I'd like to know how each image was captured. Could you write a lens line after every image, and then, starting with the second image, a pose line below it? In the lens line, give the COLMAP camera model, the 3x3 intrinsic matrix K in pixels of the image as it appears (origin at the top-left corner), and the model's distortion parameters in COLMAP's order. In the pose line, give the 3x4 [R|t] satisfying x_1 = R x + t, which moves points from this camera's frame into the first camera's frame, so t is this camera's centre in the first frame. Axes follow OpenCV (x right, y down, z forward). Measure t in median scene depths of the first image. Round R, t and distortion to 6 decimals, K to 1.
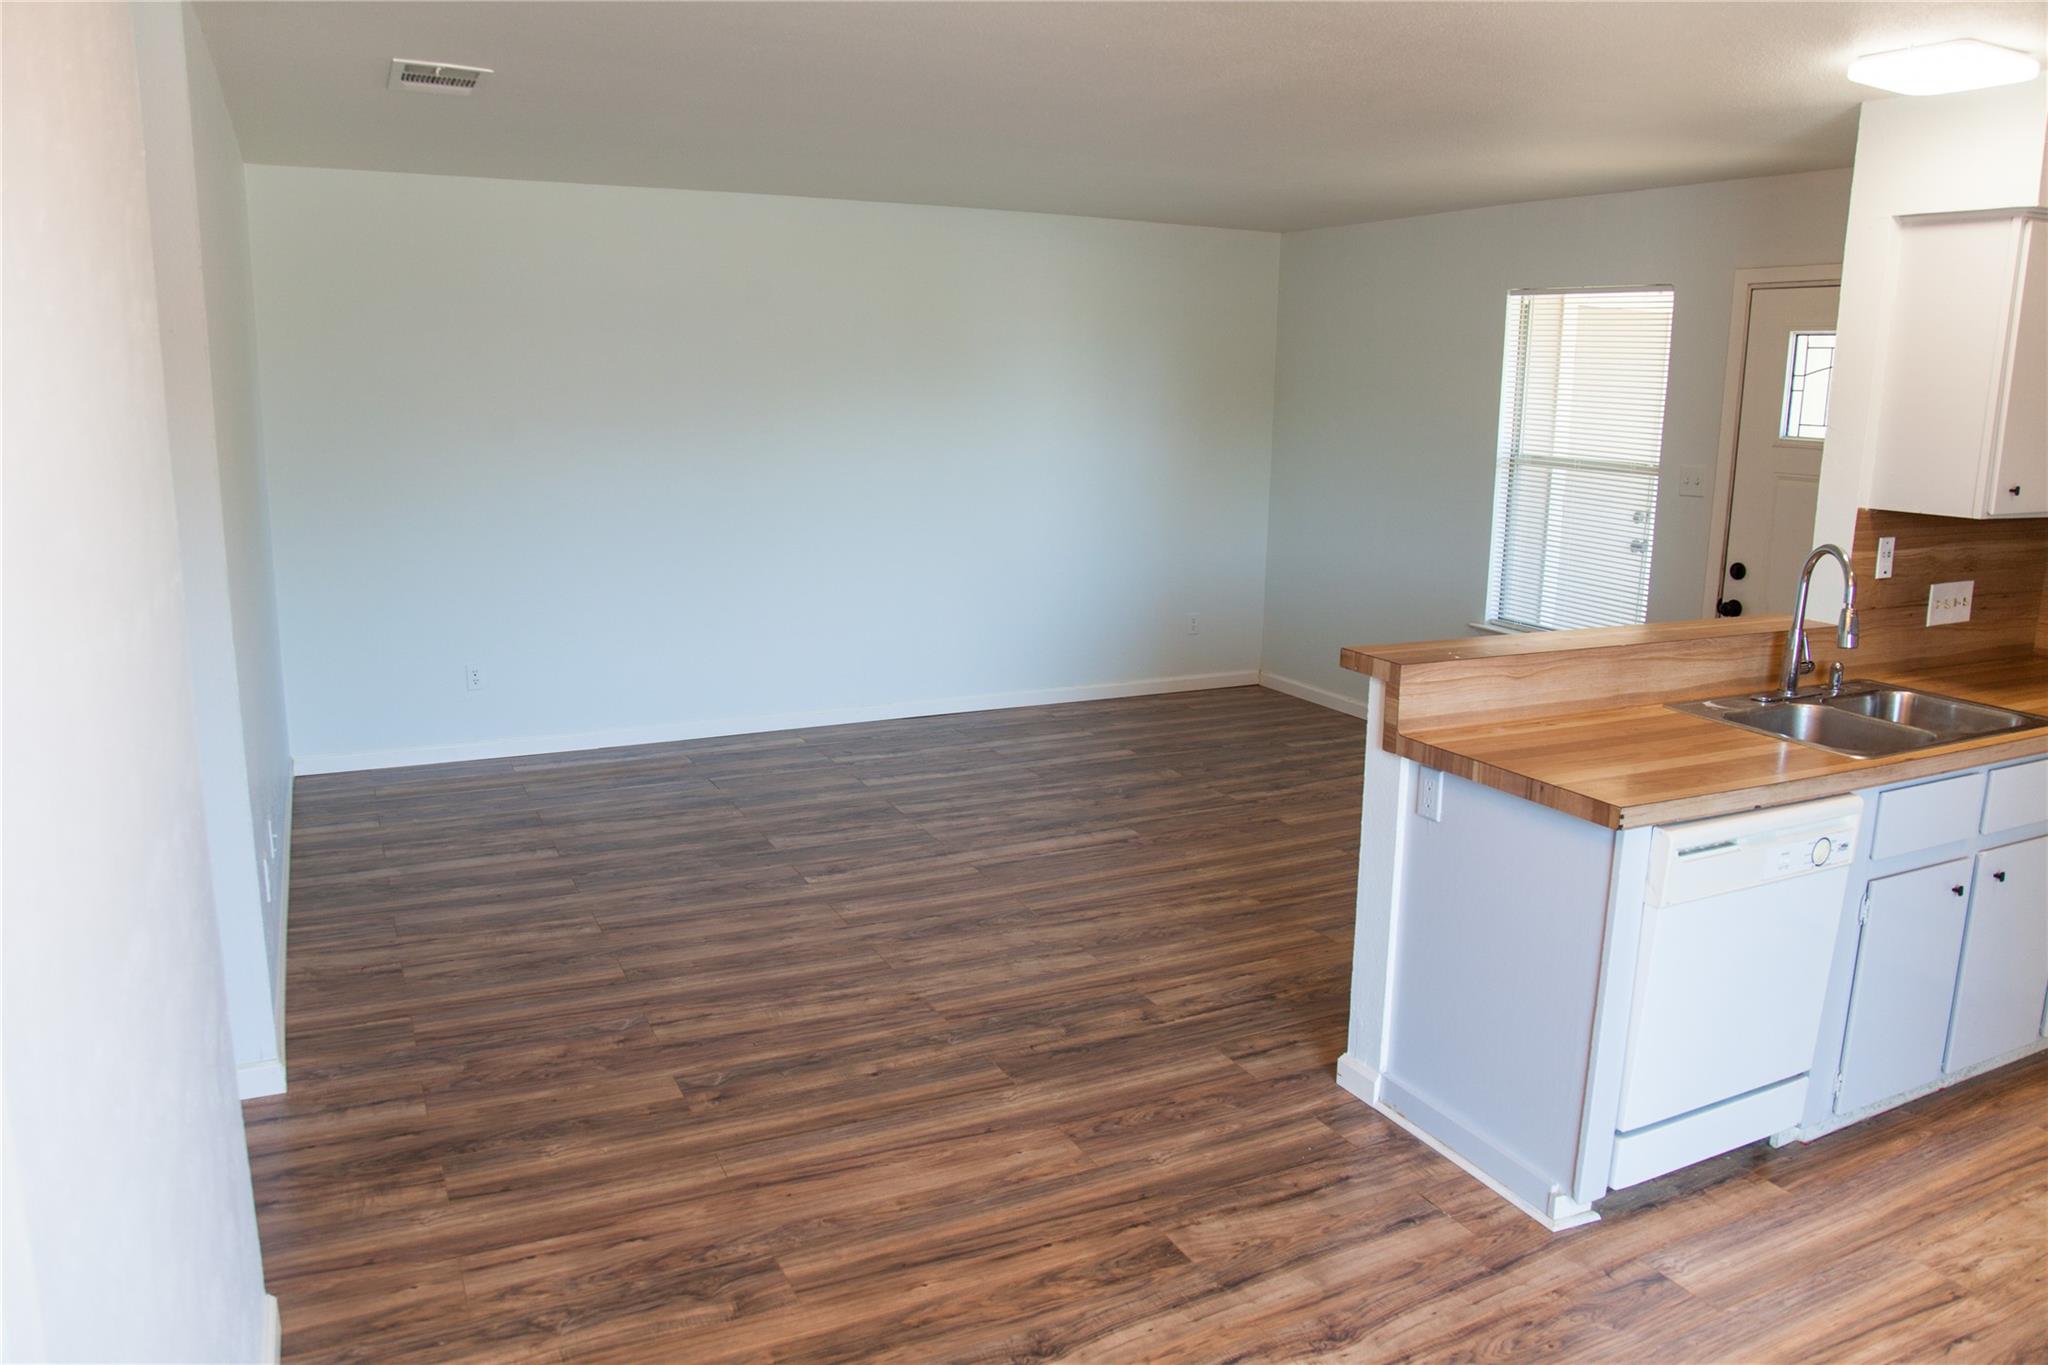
lens RADIAL K [[1415.3, 0, 1037.5], [0, 1415.3, 676.1], [0, 0, 1]] dist [-0.121984, 0.072194]
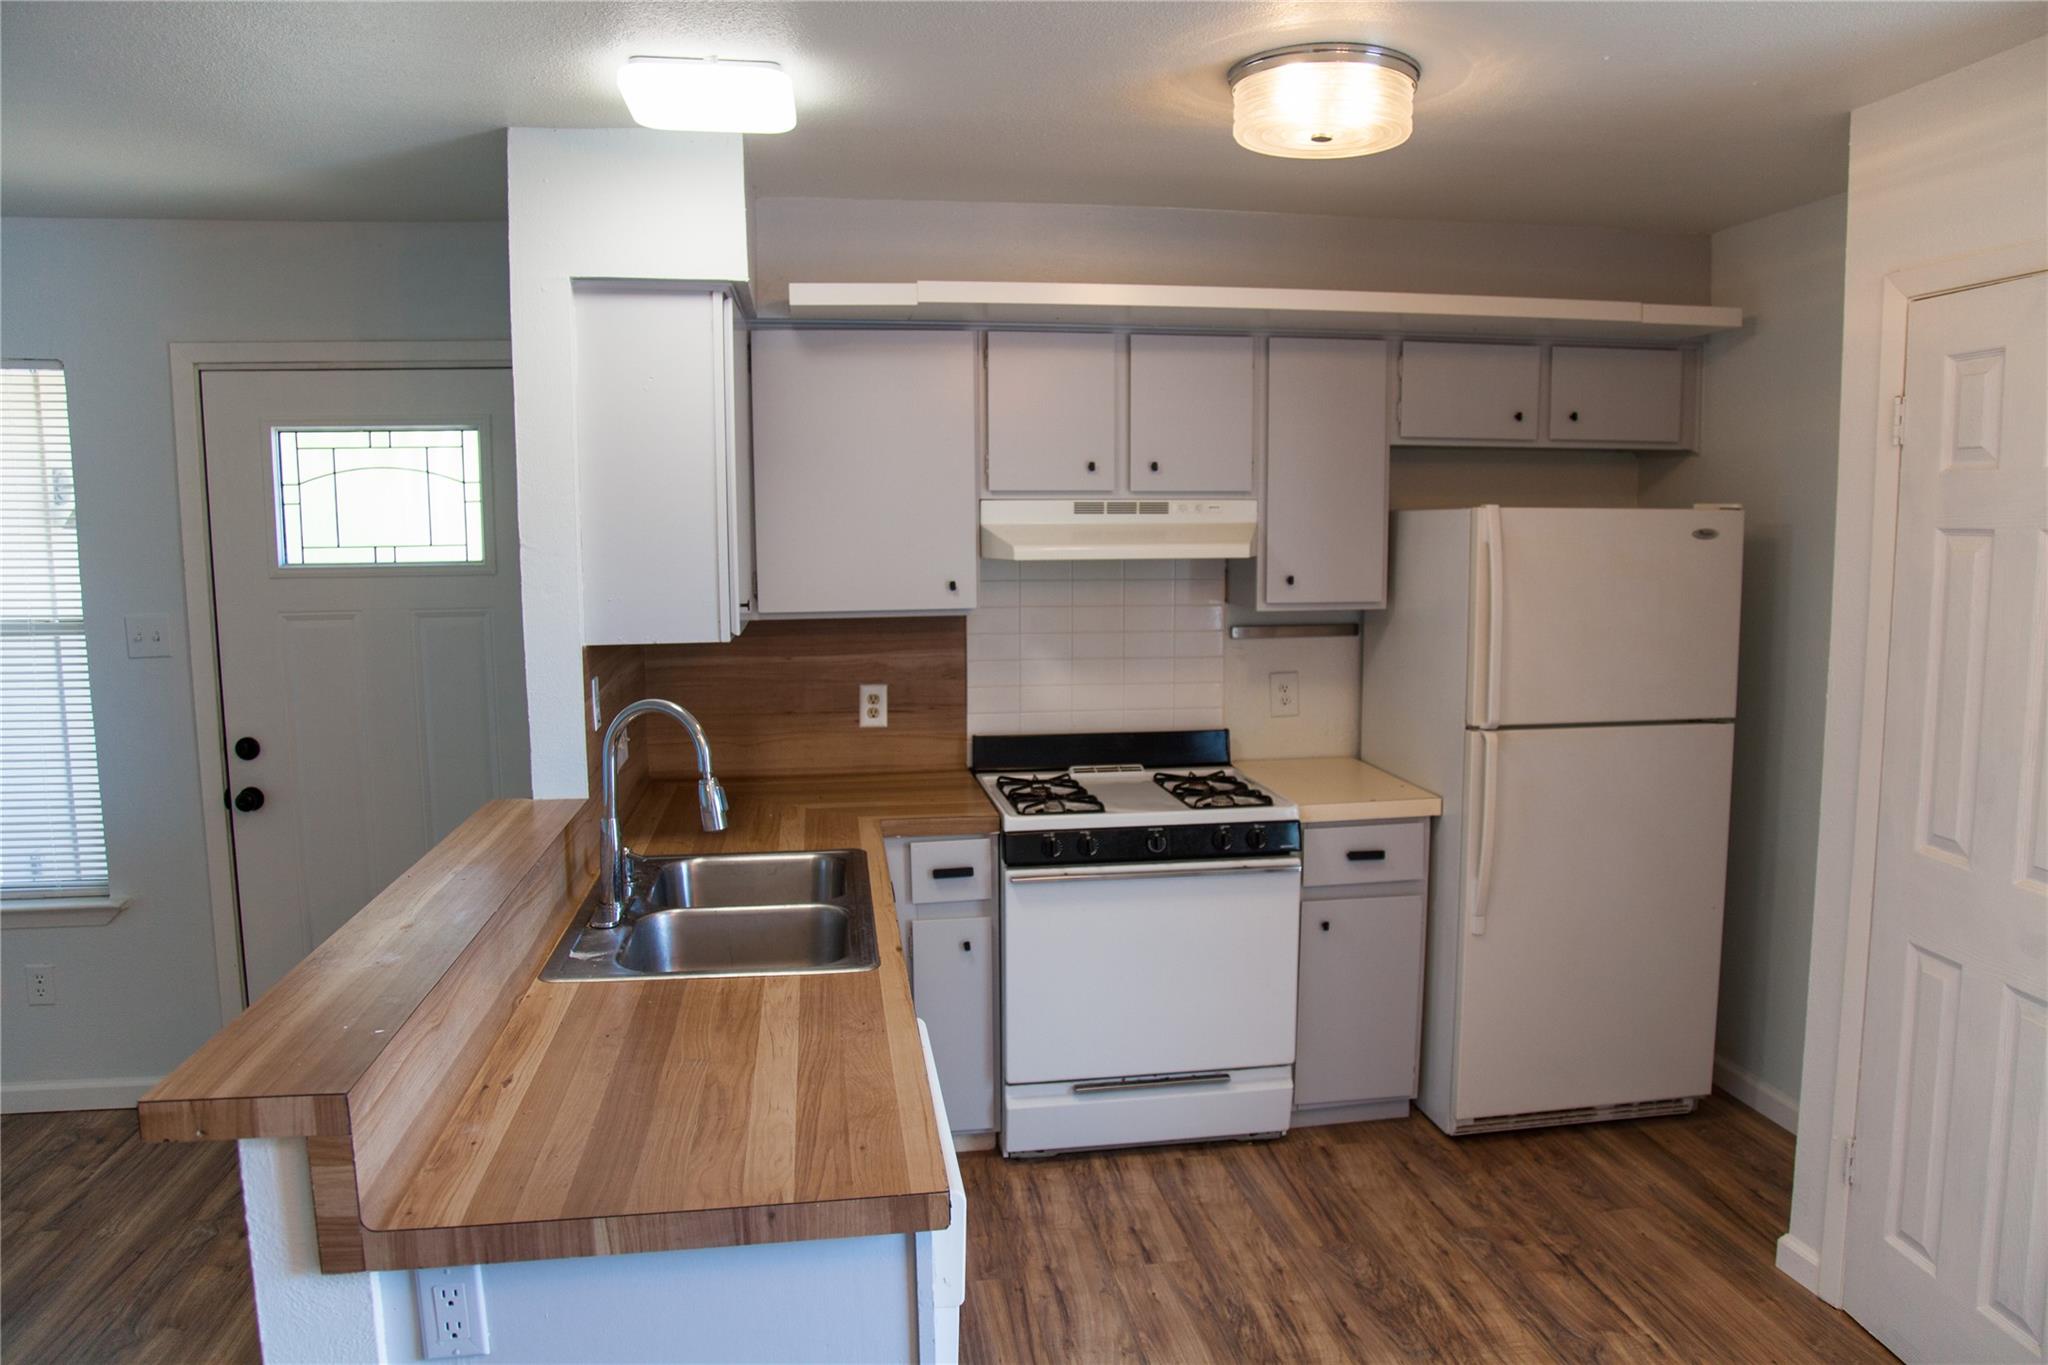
lens RADIAL K [[1415.3, 0, 1037.5], [0, 1415.3, 676.1], [0, 0, 1]] dist [-0.121984, 0.072194]
pose [[0.300929, -0.127293, 0.945113, -0.061777], [0.204604, 0.976591, 0.066385, -0.088427], [-0.931439, 0.173397, 0.319929, 0.420846]]
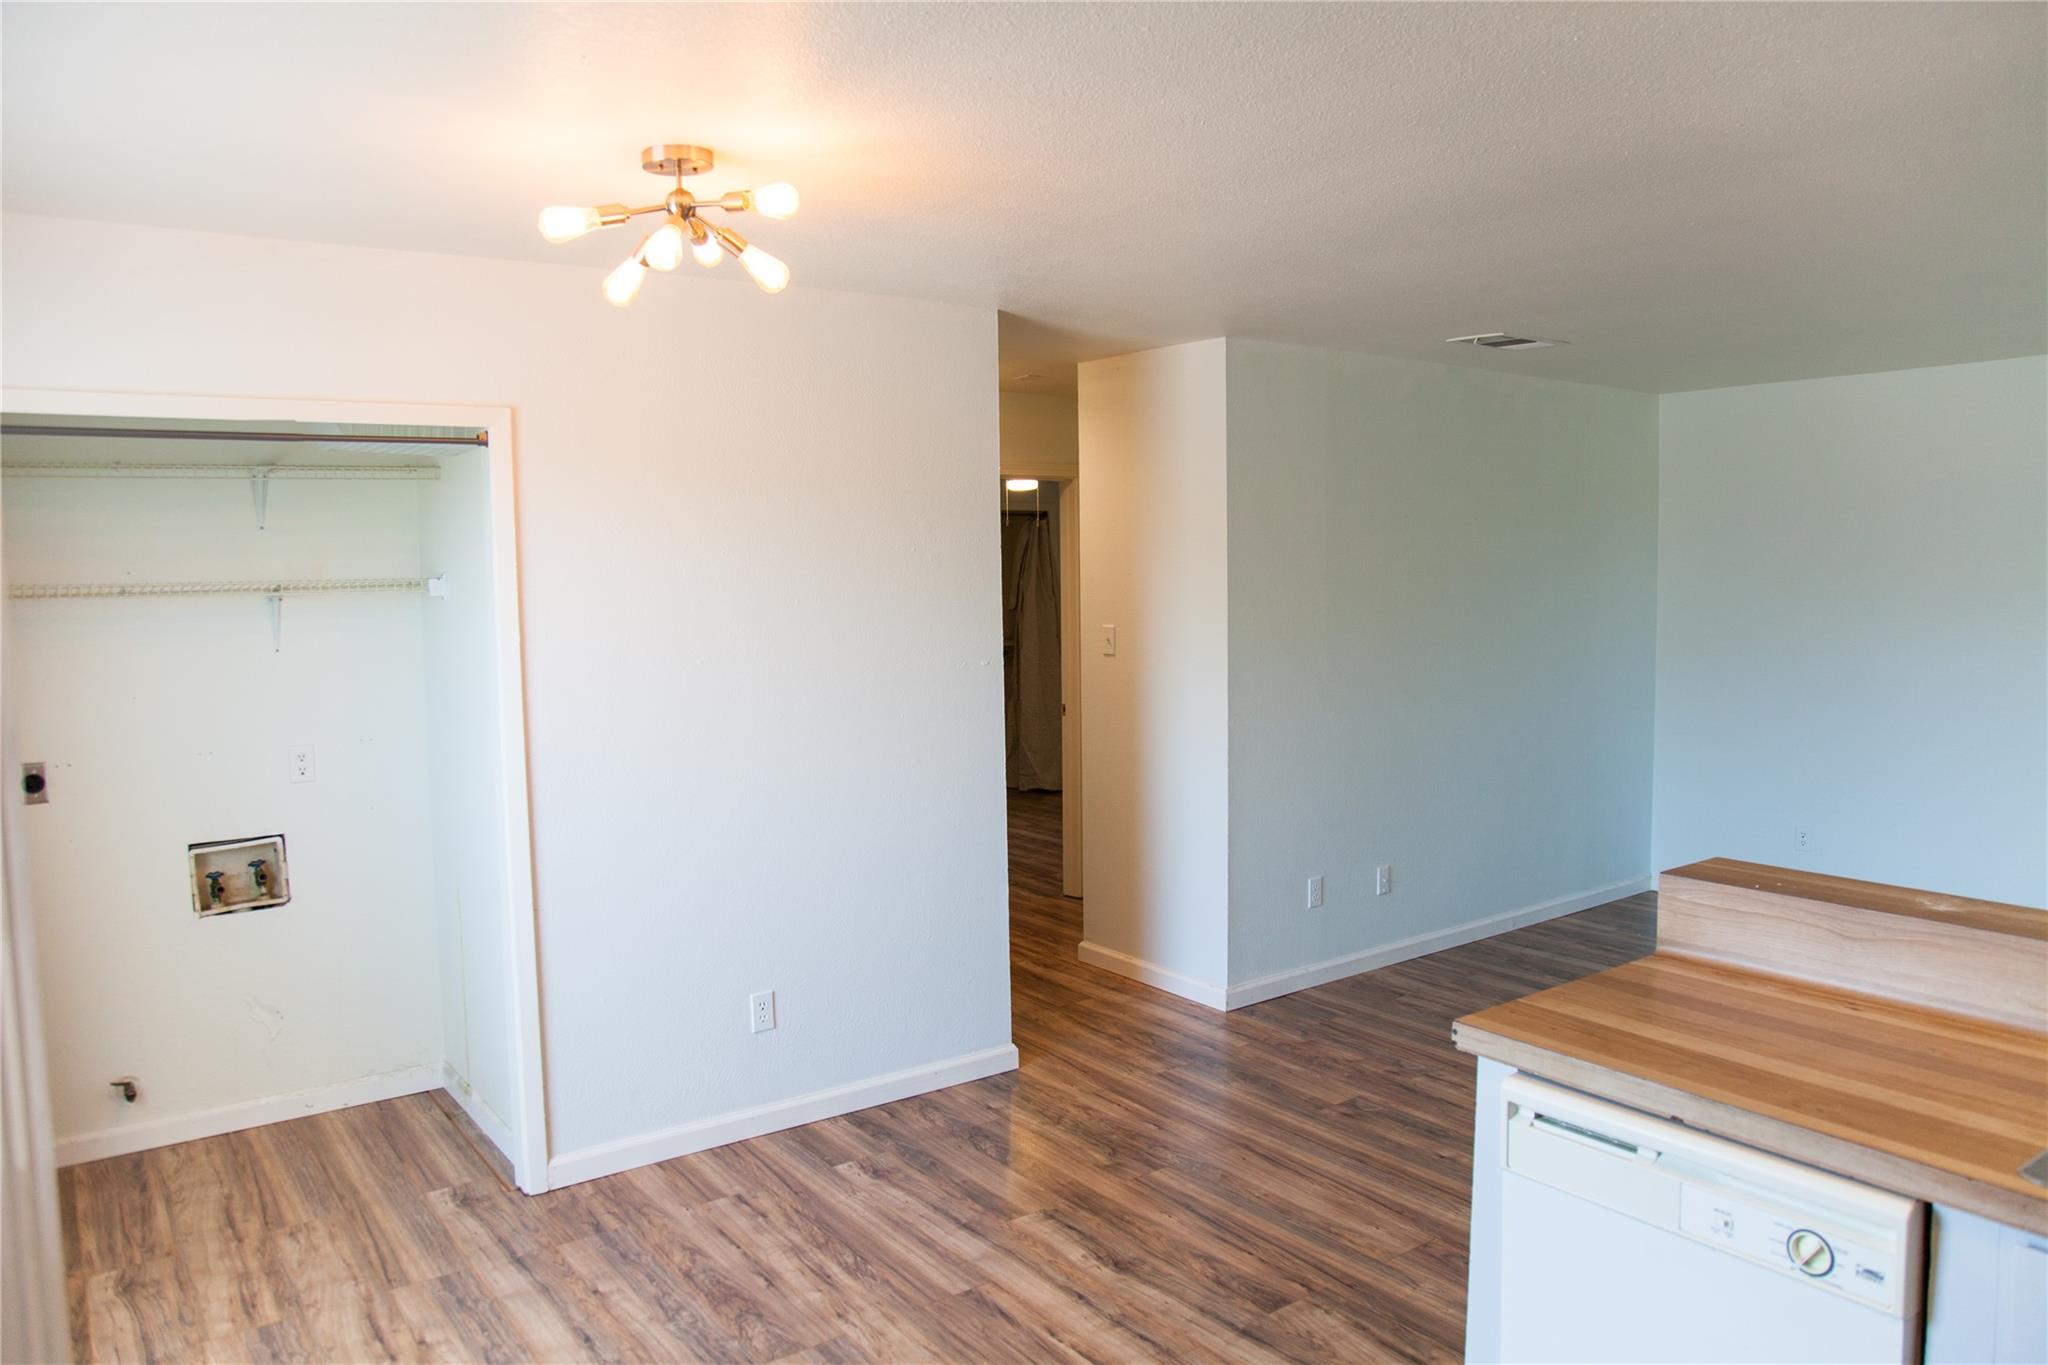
lens RADIAL K [[1415.3, 0, 1037.5], [0, 1415.3, 676.1], [0, 0, 1]] dist [-0.121984, 0.072194]
pose [[0.173066, 0.057217, -0.983247, 1.094002], [-0.185398, 0.982357, 0.024533, -0.081817], [0.967303, 0.178046, 0.180620, 0.483814]]
